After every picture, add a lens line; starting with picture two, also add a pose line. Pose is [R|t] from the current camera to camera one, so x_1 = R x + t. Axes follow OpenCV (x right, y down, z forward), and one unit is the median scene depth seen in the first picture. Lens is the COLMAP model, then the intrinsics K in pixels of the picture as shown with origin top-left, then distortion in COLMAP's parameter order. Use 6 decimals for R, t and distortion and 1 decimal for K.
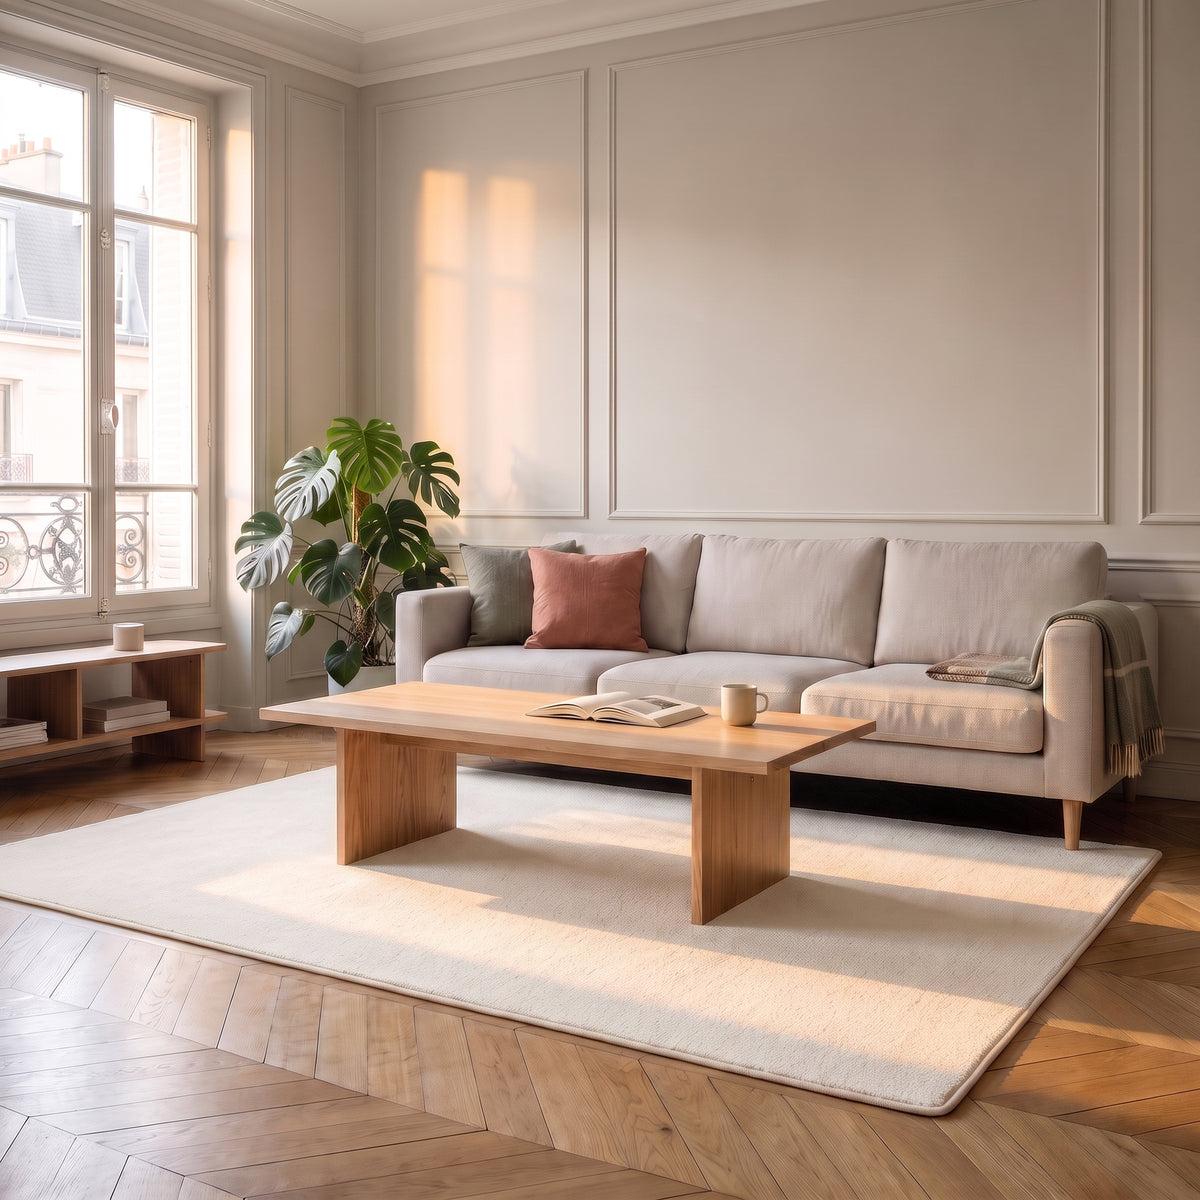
lens RADIAL K [[384.2, 0, 598.2], [0, 384.2, 606.4], [0, 0, 1]] dist [-0.001030, 0.000020]
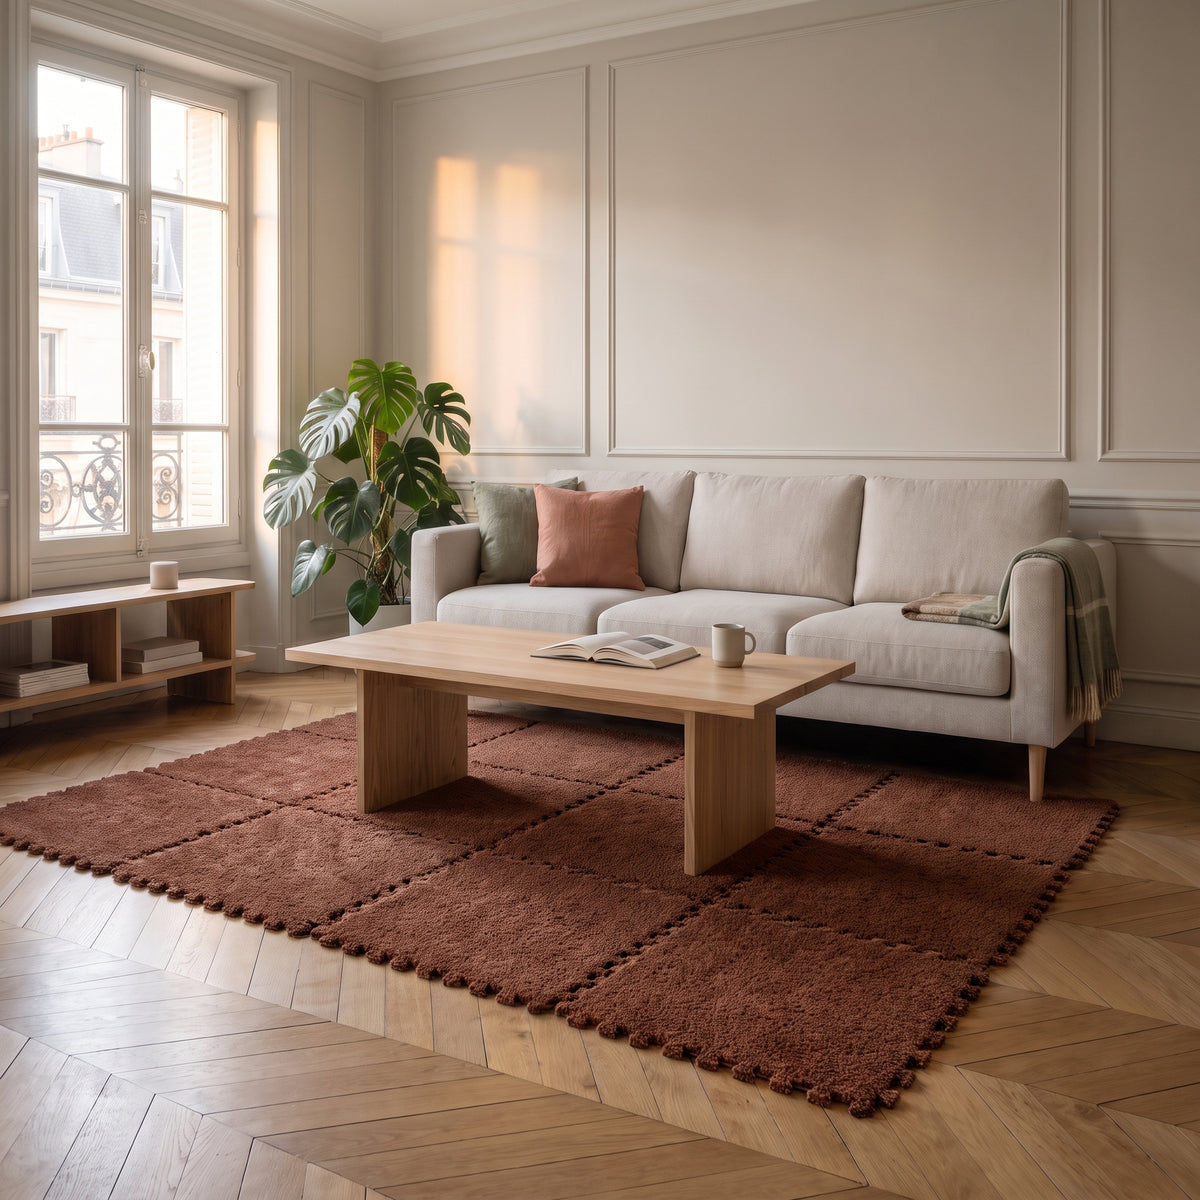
lens RADIAL K [[355.0, 0, 598.4], [0, 355.0, 596.2], [0, 0, 1]] dist [-0.000479, -0.000085]
pose [[1.000000, -0.000389, 0.000311, -0.000883], [0.000389, 1.000000, -0.000545, 0.143618], [-0.000311, 0.000545, 1.000000, -0.000057]]
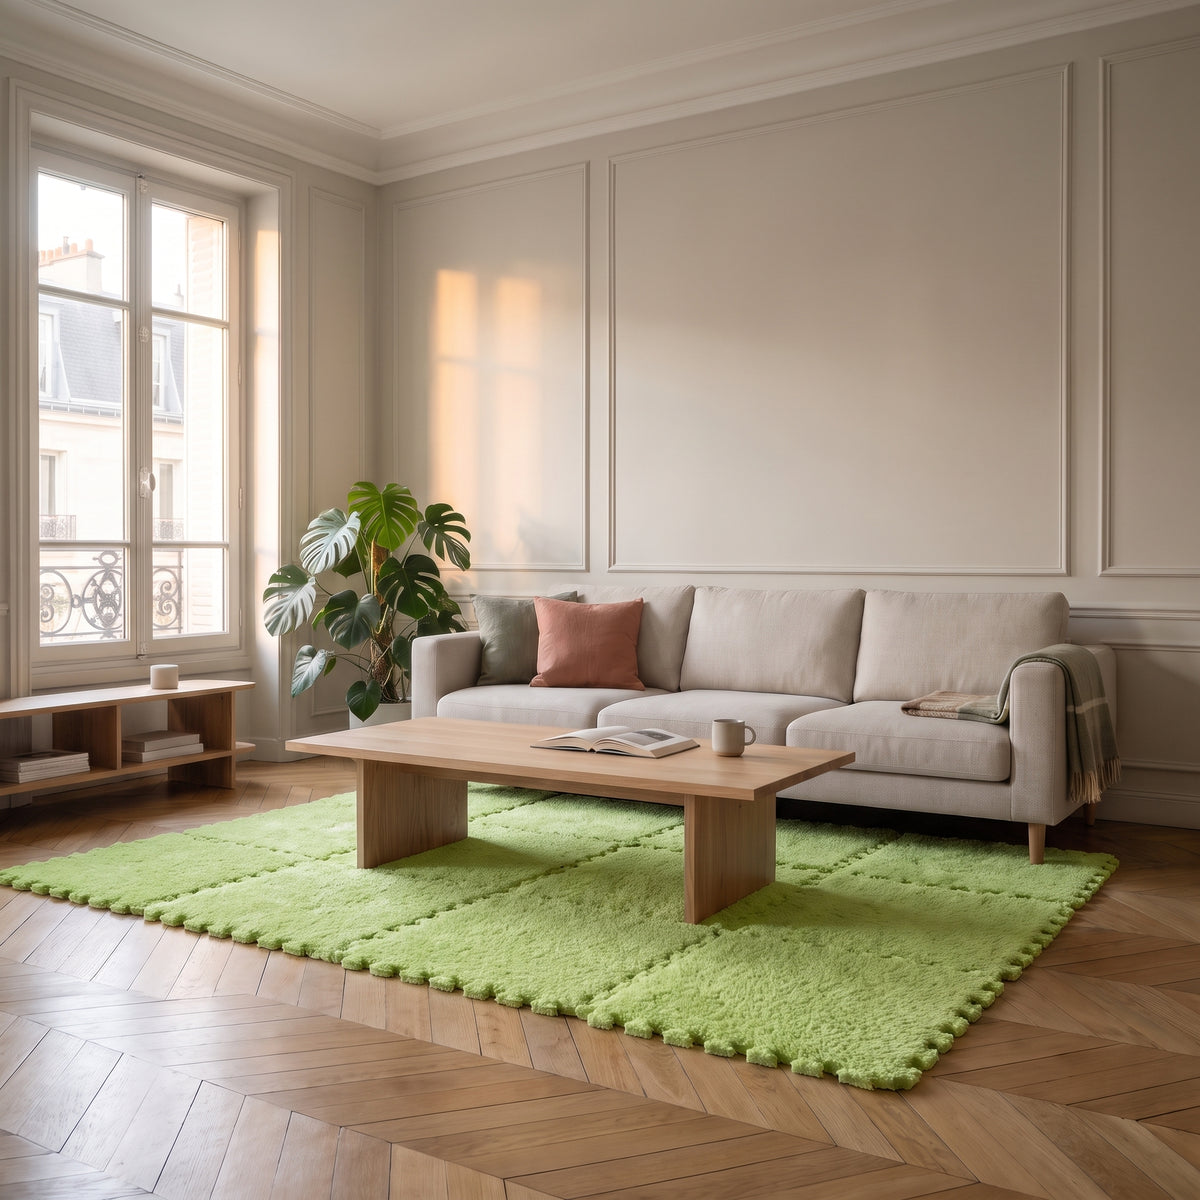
lens RADIAL K [[355.0, 0, 598.8], [0, 355.0, 601.6], [0, 0, 1]] dist [-0.000479, -0.000085]
pose [[1.000000, 0.000434, 0.000039, 0.000280], [-0.000434, 1.000000, -0.000209, -0.137786], [-0.000040, 0.000209, 1.000000, -0.000693]]
